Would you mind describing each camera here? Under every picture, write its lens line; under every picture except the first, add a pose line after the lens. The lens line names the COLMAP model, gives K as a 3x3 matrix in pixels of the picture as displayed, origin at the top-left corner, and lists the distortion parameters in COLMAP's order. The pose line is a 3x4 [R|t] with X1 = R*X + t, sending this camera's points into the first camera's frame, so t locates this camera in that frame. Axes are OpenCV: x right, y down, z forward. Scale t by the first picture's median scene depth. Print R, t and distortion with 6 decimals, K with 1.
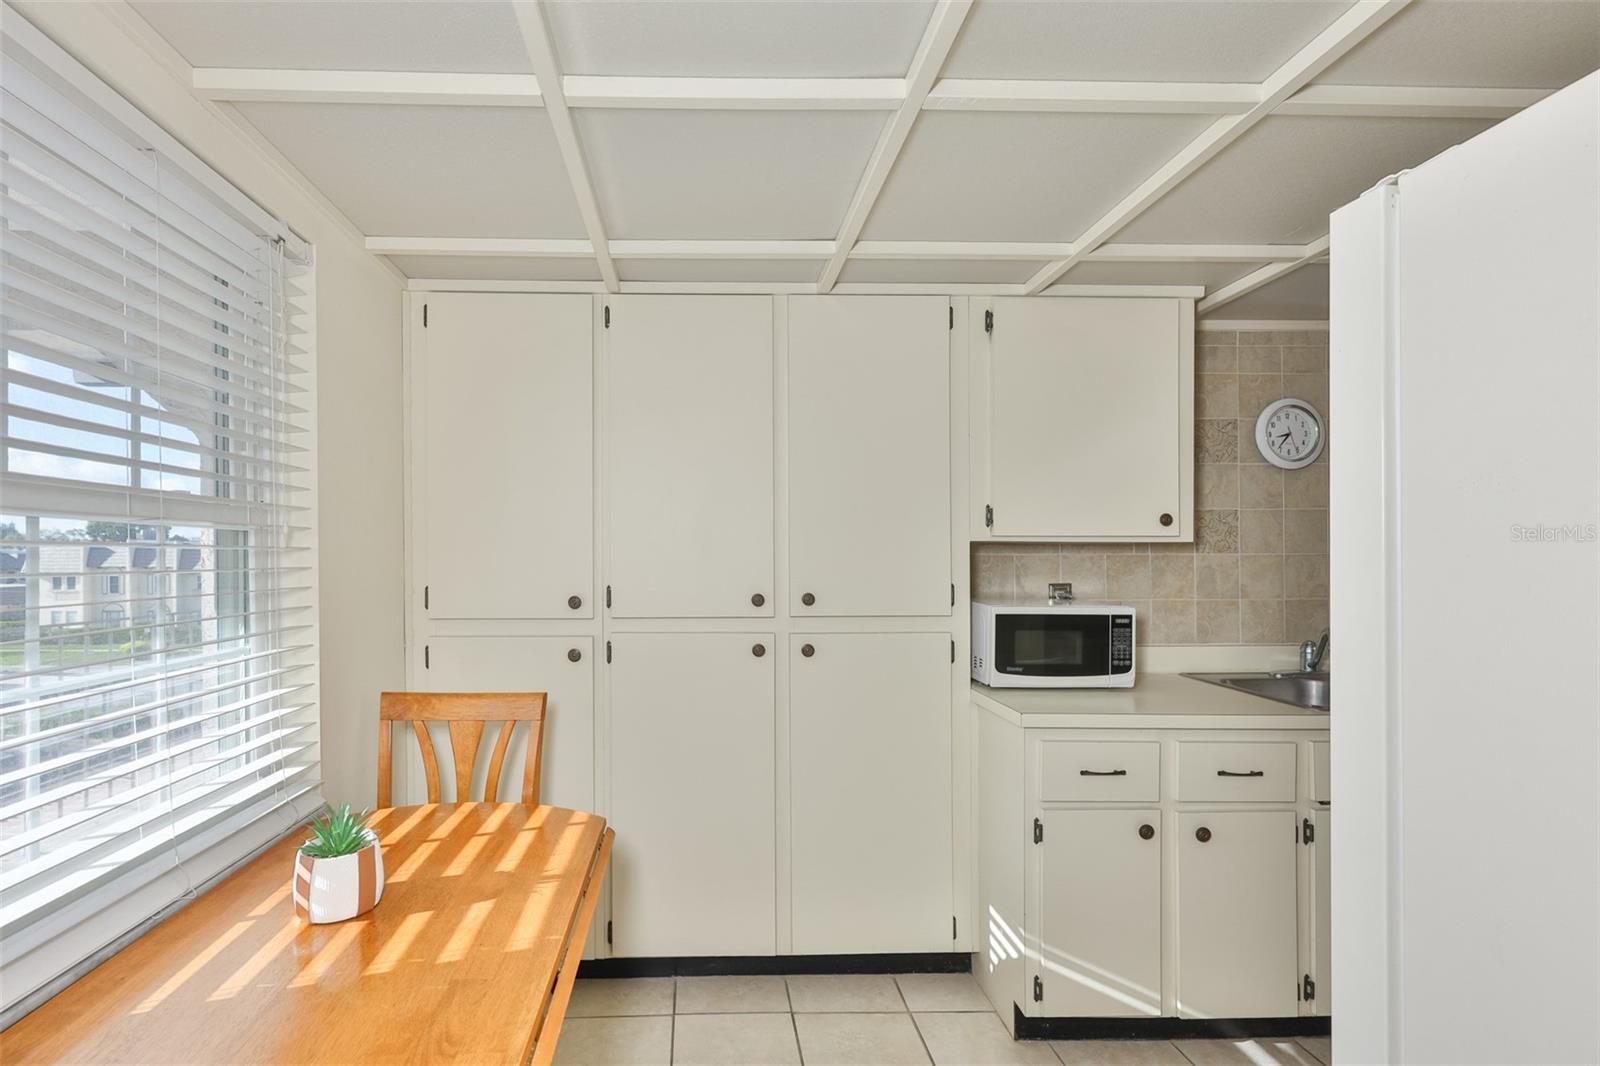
lens RADIAL K [[663.9, 0, 806.5], [0, 663.9, 552.1], [0, 0, 1]] dist [-0.001087, 0.000101]
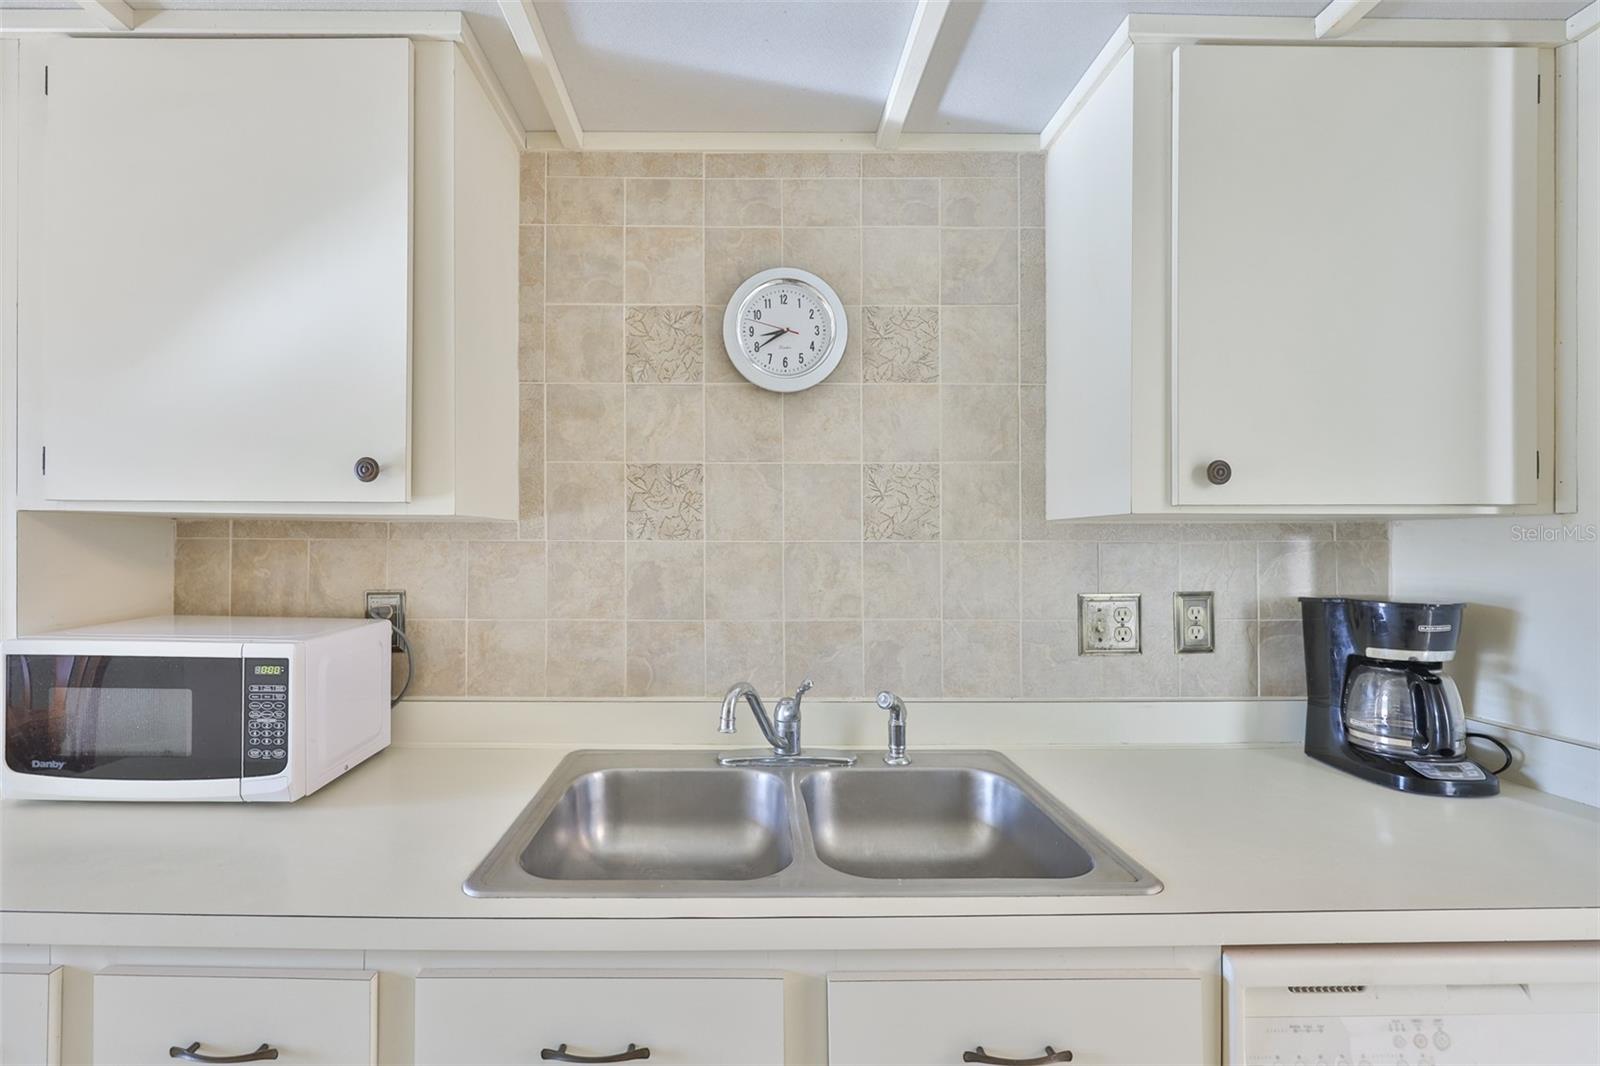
lens RADIAL K [[663.9, 0, 806.5], [0, 663.9, 552.1], [0, 0, 1]] dist [-0.001087, 0.000101]
pose [[0.999954, 0.006045, -0.007410, 0.748045], [-0.005978, 0.999942, 0.008971, 0.006732], [0.007464, -0.008926, 0.999932, 0.426391]]
